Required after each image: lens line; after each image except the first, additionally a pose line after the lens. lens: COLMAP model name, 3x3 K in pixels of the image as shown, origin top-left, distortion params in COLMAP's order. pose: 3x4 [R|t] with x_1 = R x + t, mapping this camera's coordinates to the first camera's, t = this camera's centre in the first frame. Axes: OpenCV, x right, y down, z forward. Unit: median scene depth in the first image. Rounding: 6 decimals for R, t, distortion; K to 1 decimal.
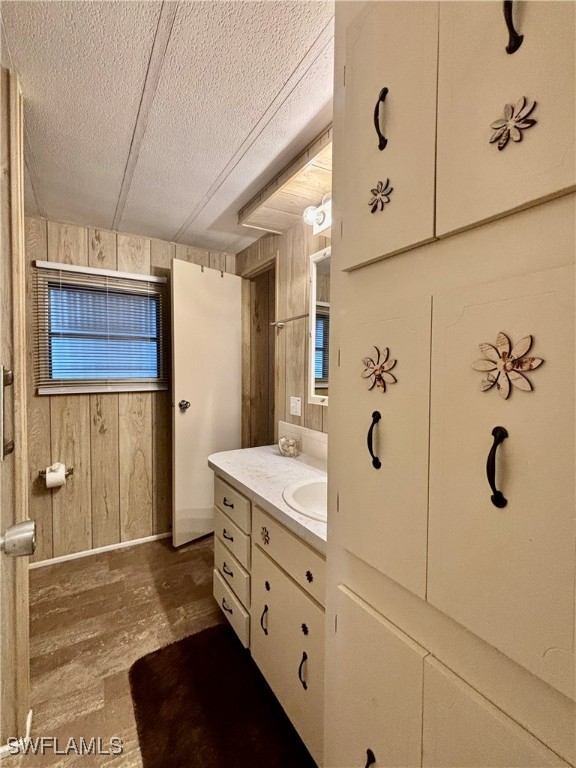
lens RADIAL K [[342.7, 0, 287.5], [0, 342.7, 381.4], [0, 0, 1]] dist [-0.007680, 0.008100]
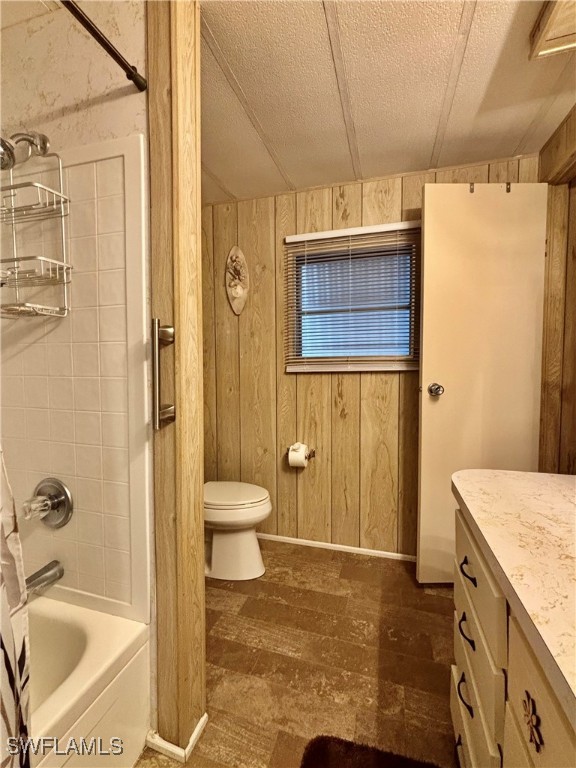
lens RADIAL K [[342.7, 0, 287.5], [0, 342.7, 381.4], [0, 0, 1]] dist [-0.007680, 0.008100]
pose [[0.671585, 0.030163, -0.740313, 0.014004], [-0.016450, 0.999532, 0.025801, 0.037489], [0.740745, -0.005149, 0.671767, 0.303647]]
